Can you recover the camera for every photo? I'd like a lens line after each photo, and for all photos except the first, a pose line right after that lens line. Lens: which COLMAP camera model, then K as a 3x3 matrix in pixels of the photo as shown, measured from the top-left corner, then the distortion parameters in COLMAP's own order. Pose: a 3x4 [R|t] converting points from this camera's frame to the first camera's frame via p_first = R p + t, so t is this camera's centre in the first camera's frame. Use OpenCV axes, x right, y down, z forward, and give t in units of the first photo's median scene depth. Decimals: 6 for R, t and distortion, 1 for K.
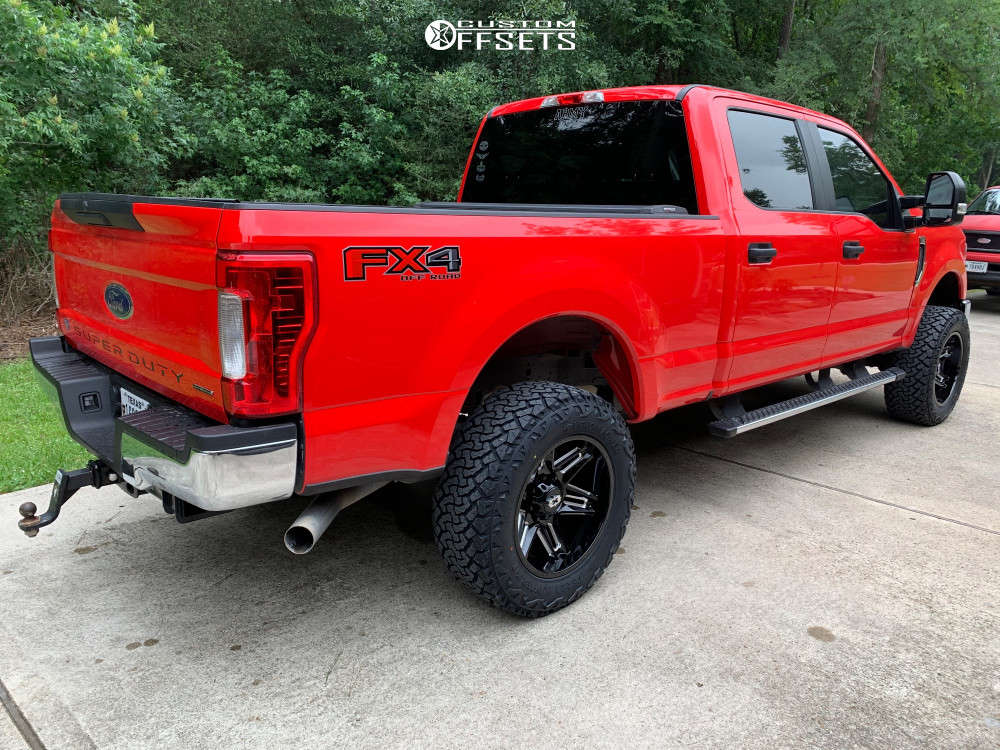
lens RADIAL K [[770.1, 0, 500.0], [0, 770.1, 375.0], [0, 0, 1]] dist [0.011829, 0.000205]
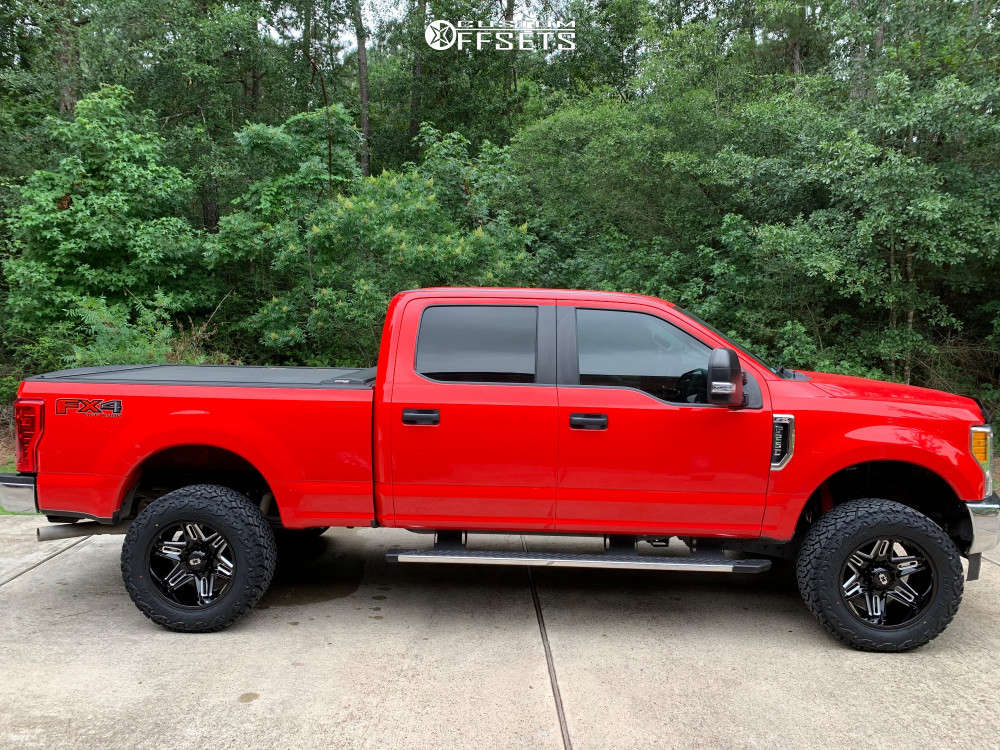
lens RADIAL K [[770.1, 0, 500.0], [0, 770.1, 375.0], [0, 0, 1]] dist [0.011829, 0.000205]
pose [[0.703644, 0.034277, -0.709726, 1.362837], [-0.150723, 0.983306, -0.101941, -0.122113], [0.694383, 0.178702, 0.697063, 0.212558]]
